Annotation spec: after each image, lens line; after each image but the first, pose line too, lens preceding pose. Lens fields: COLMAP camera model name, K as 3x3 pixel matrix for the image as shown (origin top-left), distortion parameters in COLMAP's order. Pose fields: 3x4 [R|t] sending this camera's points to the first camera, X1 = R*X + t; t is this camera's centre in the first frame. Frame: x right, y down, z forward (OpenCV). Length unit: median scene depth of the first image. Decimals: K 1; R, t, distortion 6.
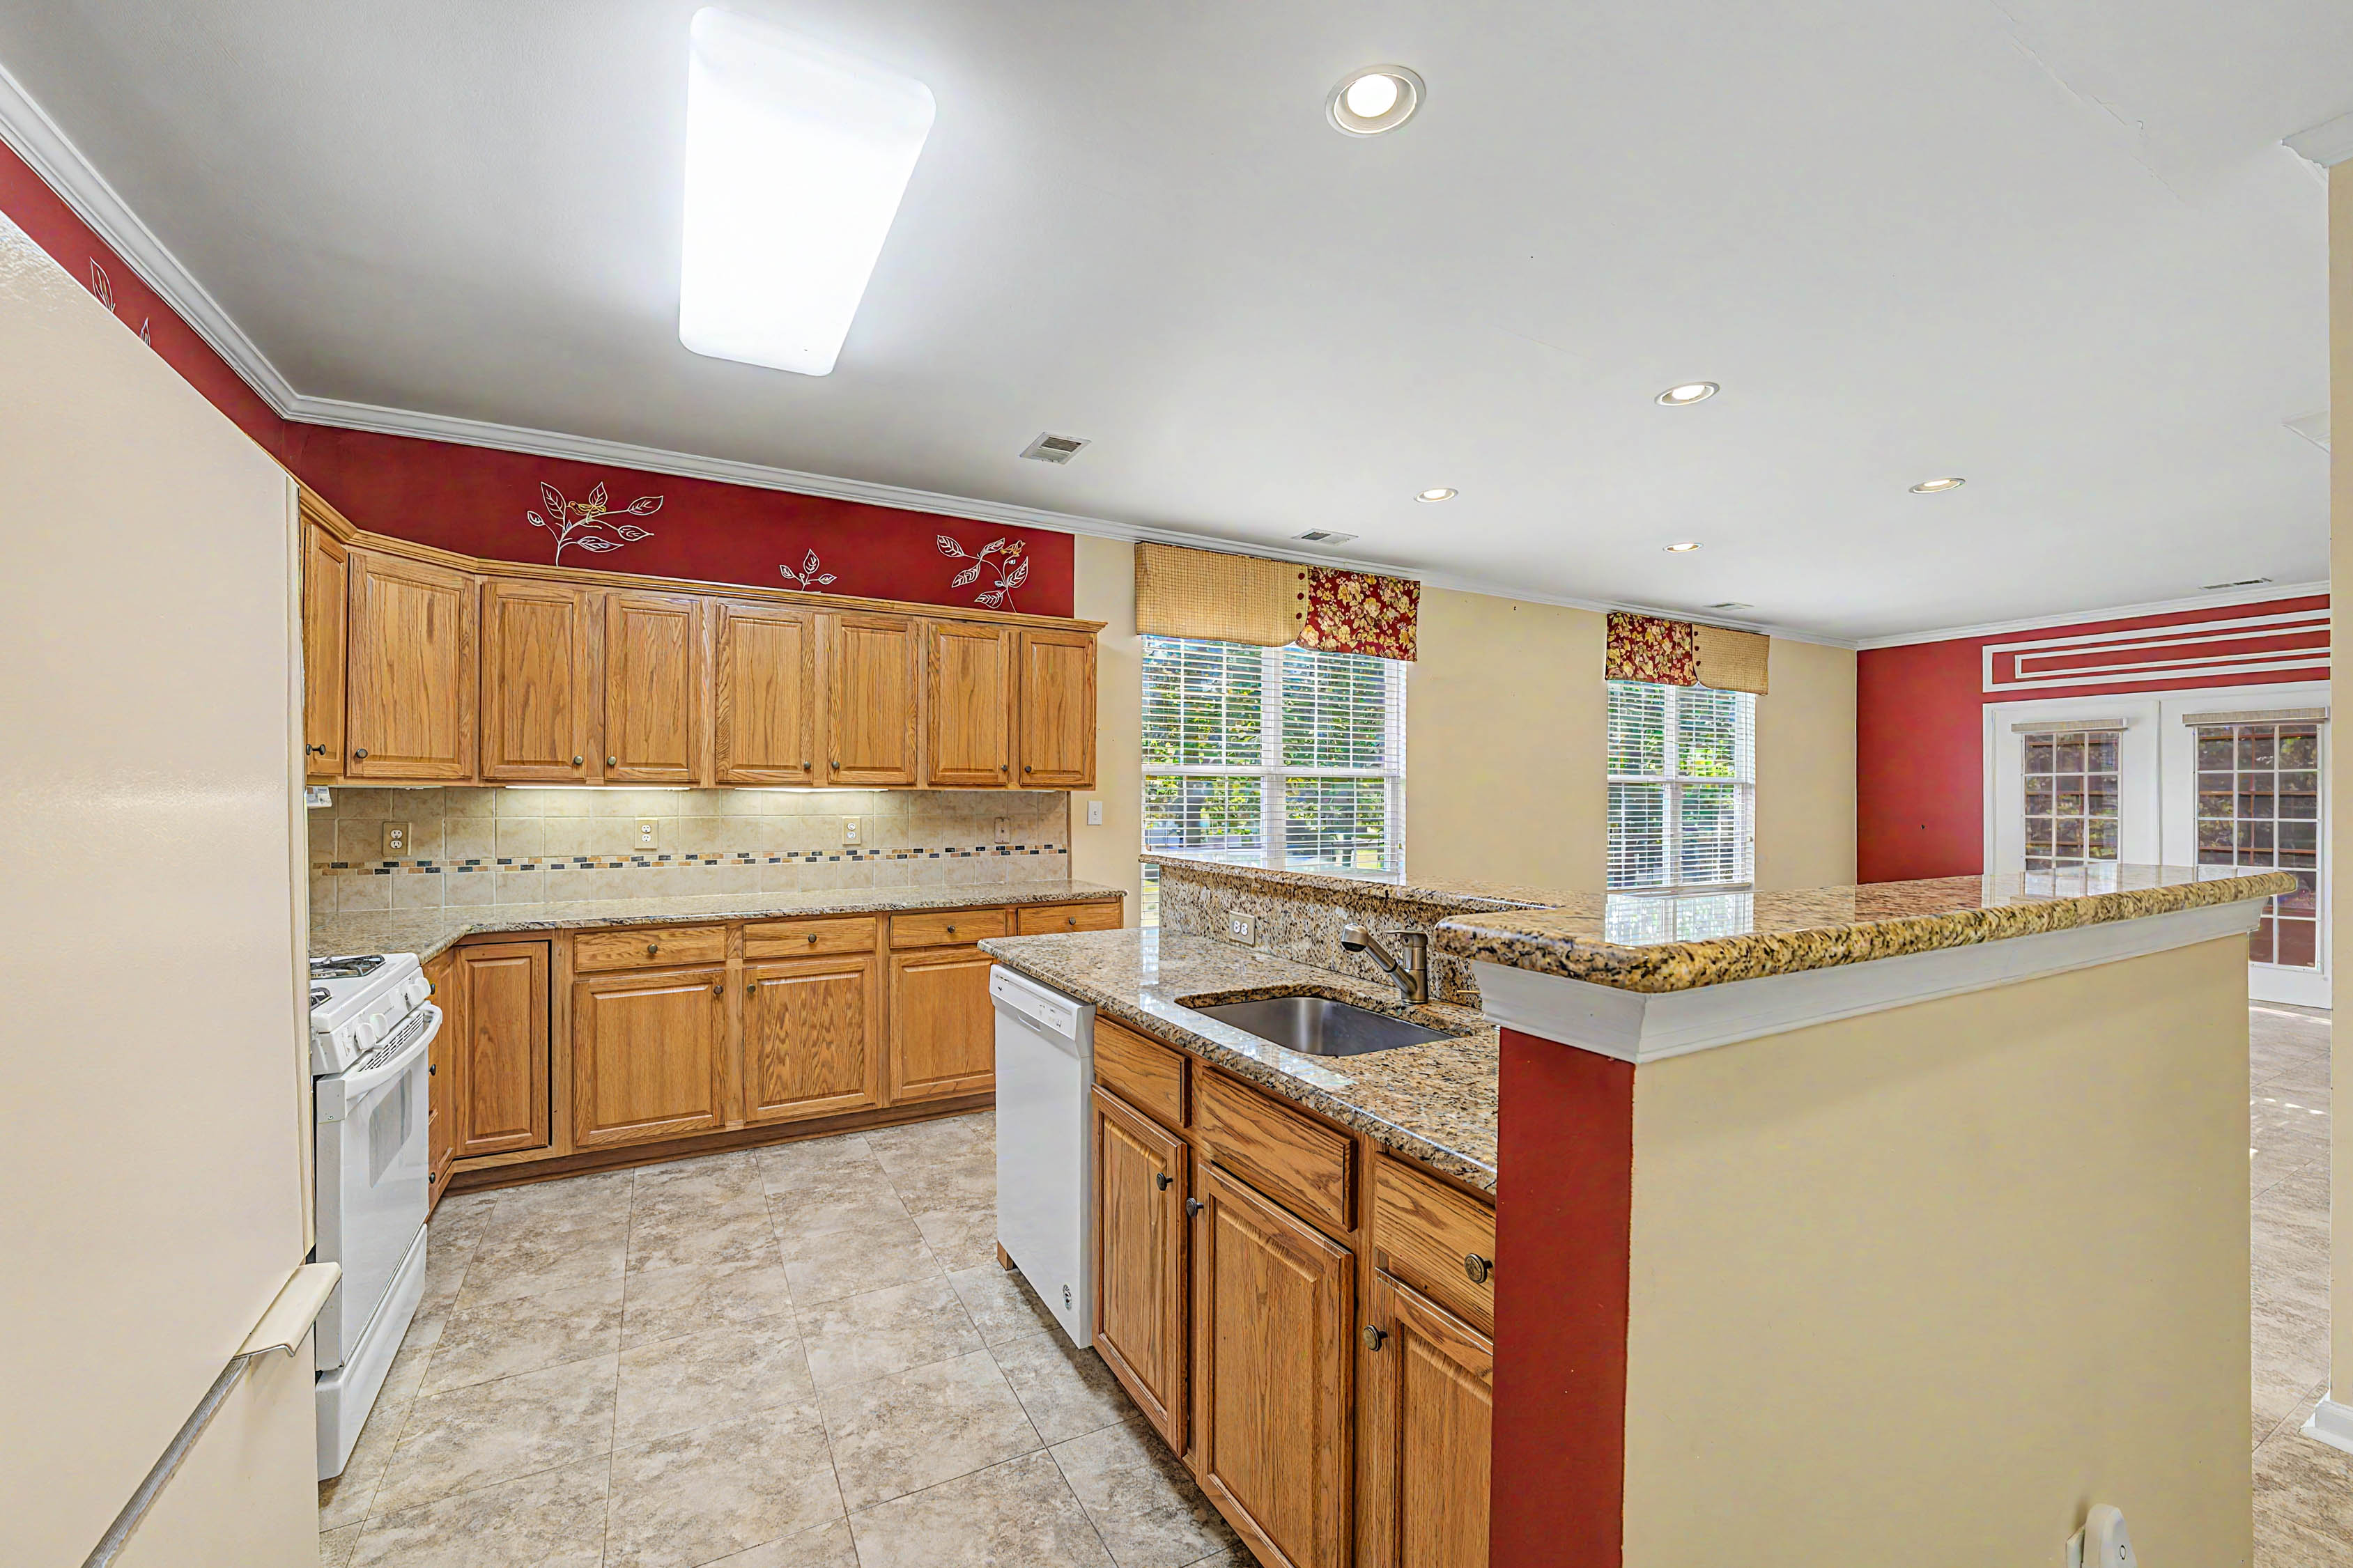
lens RADIAL K [[931.0, 0, 1167.8], [0, 931.0, 789.9], [0, 0, 1]] dist [-0.008360, -0.000308]
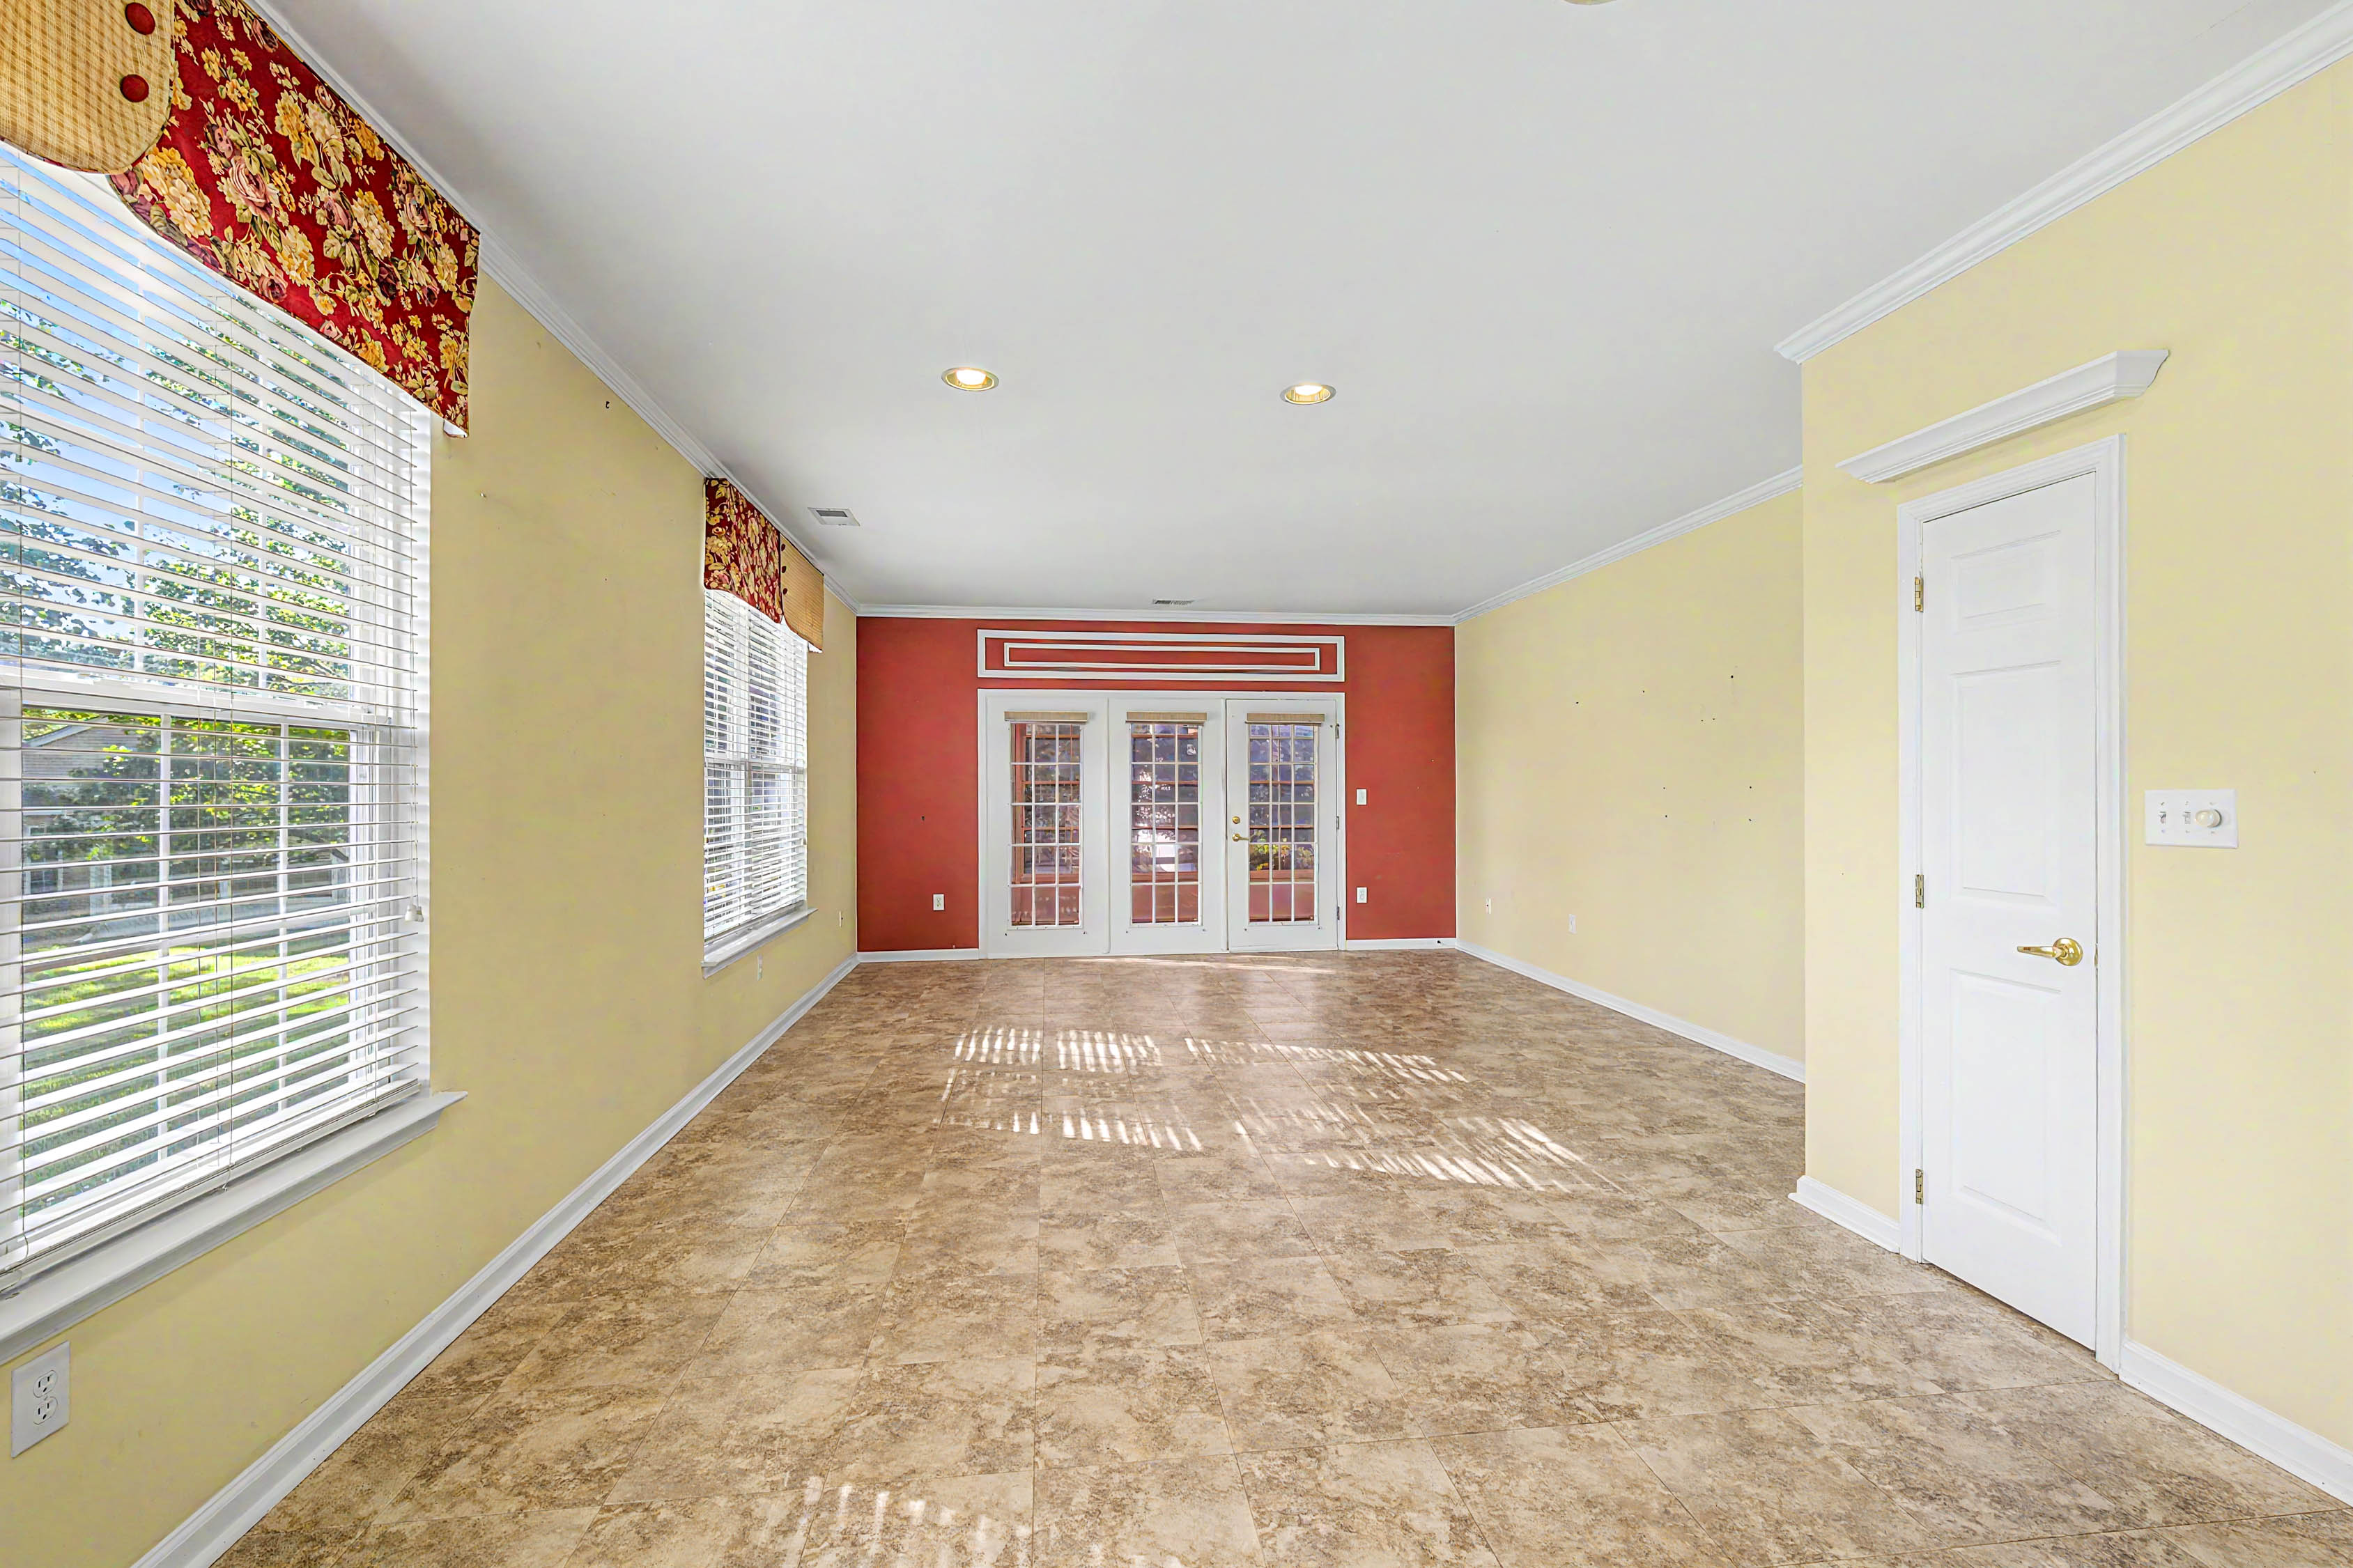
lens RADIAL K [[982.4, 0, 1159.3], [0, 982.4, 788.4], [0, 0, 1]] dist [0.000309, -0.000504]
pose [[0.365898, -0.004109, 0.930646, -0.013954], [-0.000142, 0.999990, 0.004472, 0.011050], [-0.930655, -0.001769, 0.365894, 0.731625]]
